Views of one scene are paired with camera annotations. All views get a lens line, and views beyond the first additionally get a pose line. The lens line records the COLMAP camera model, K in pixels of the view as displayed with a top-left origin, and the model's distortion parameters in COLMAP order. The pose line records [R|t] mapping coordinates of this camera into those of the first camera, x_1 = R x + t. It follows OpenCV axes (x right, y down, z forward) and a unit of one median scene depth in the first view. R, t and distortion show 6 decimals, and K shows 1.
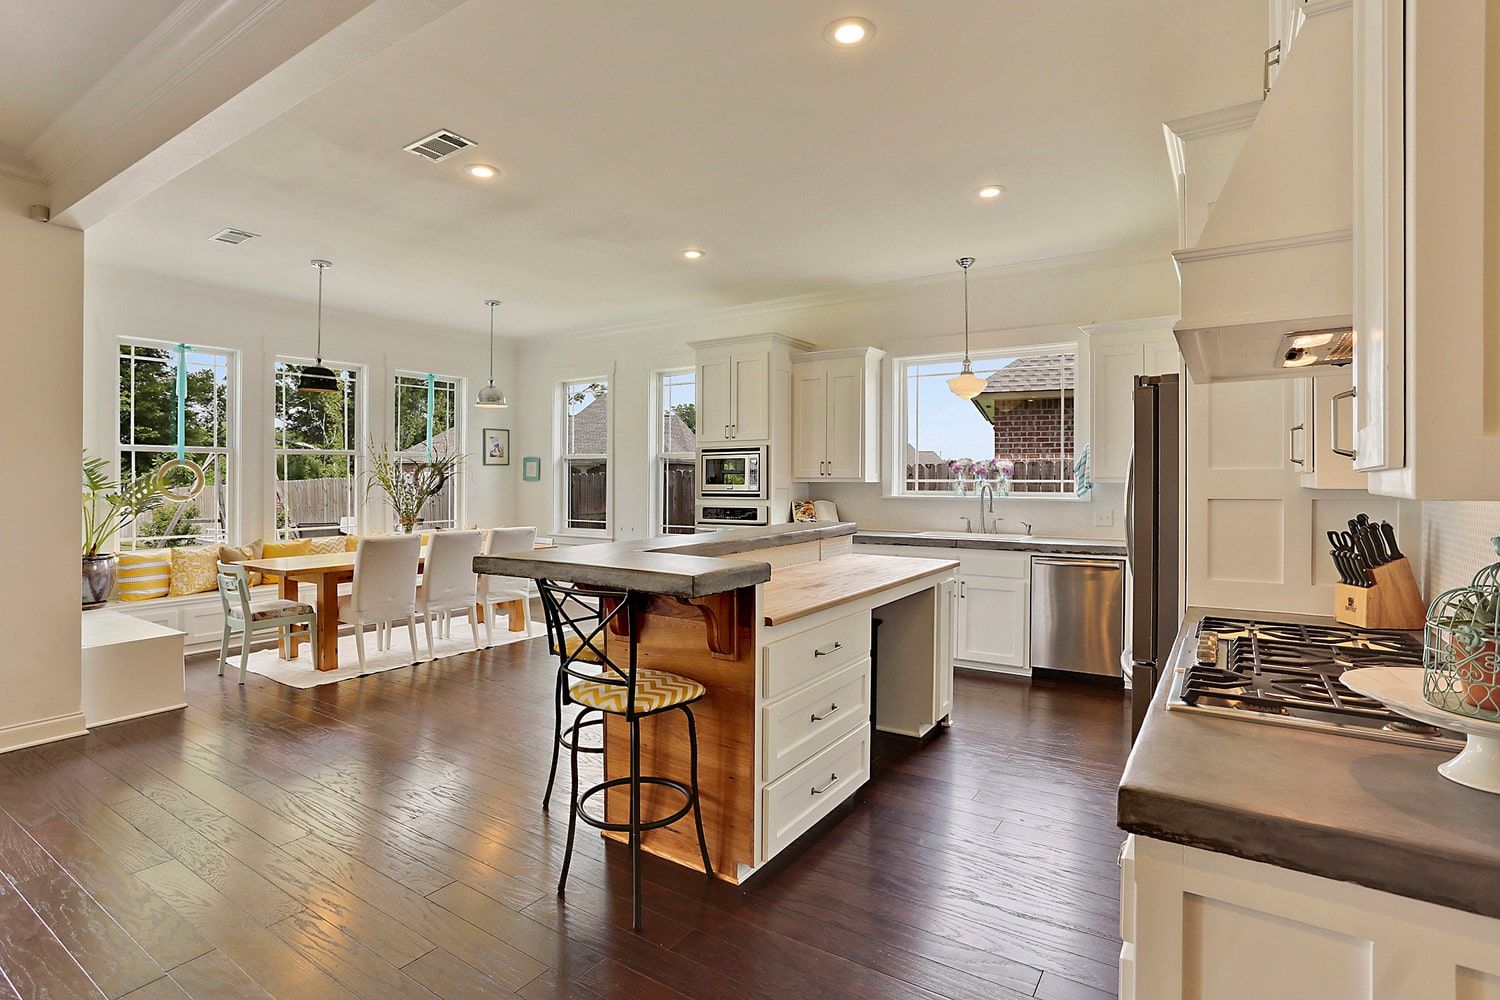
lens RADIAL K [[733.9, 0, 753.1], [0, 733.9, 484.7], [0, 0, 1]] dist [-0.019788, 0.001139]
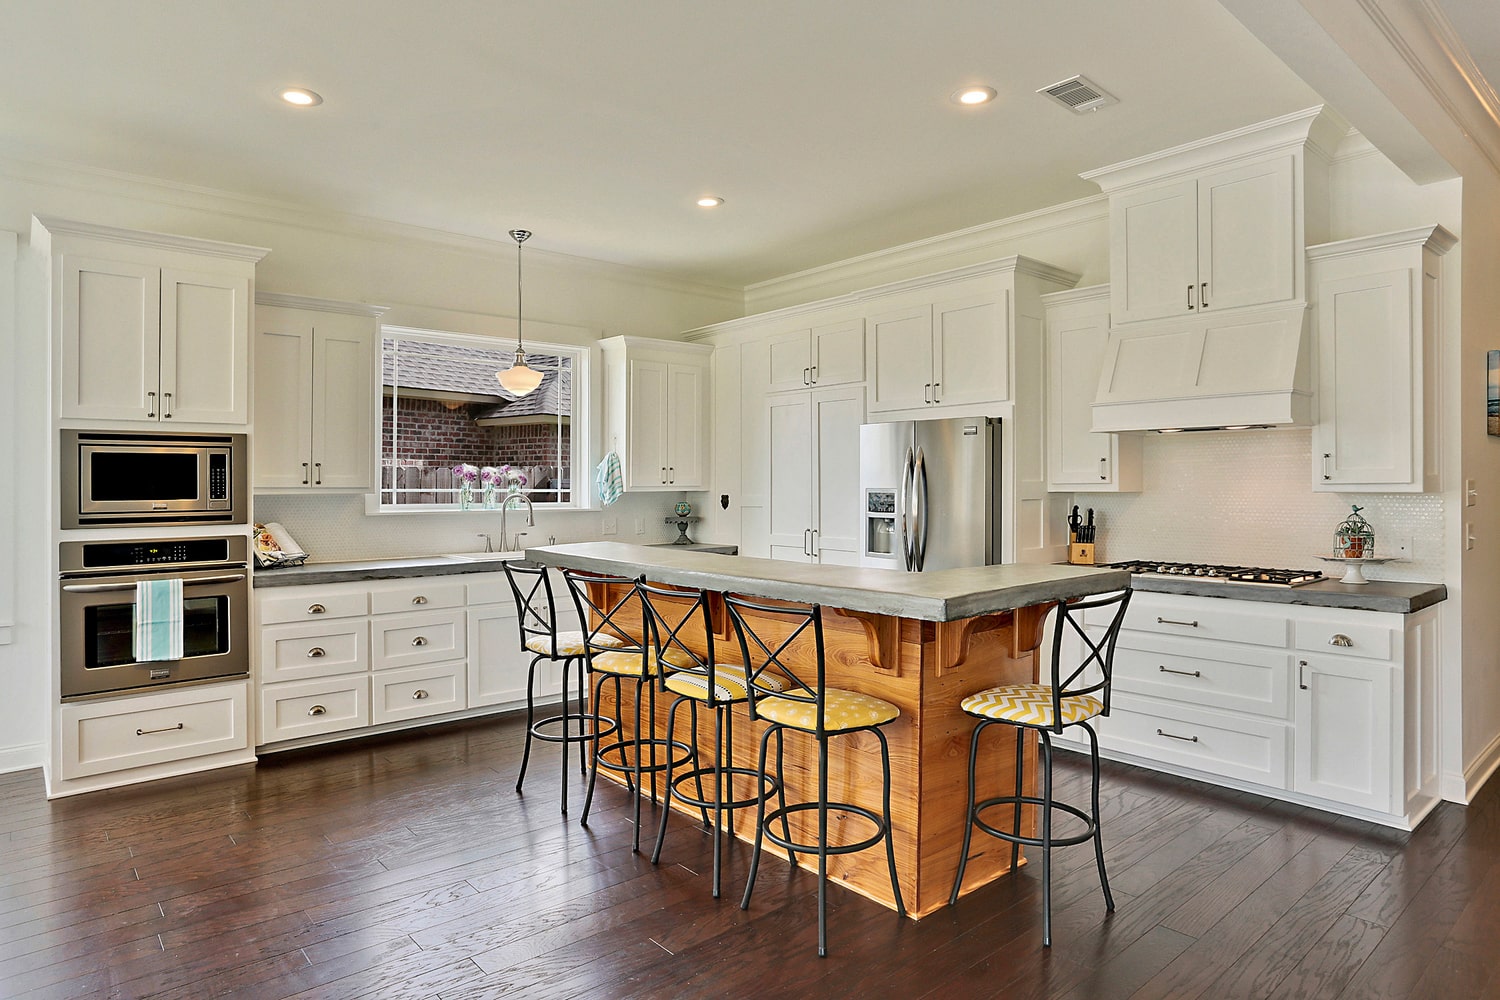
lens RADIAL K [[871.5, 0, 753.1], [0, 871.5, 490.7], [0, 0, 1]] dist [-0.032578, 0.004296]
pose [[0.292500, -0.004701, 0.956254, -0.537986], [0.010375, 0.999945, 0.001742, -0.003510], [-0.956209, 0.009411, 0.292533, 0.398440]]
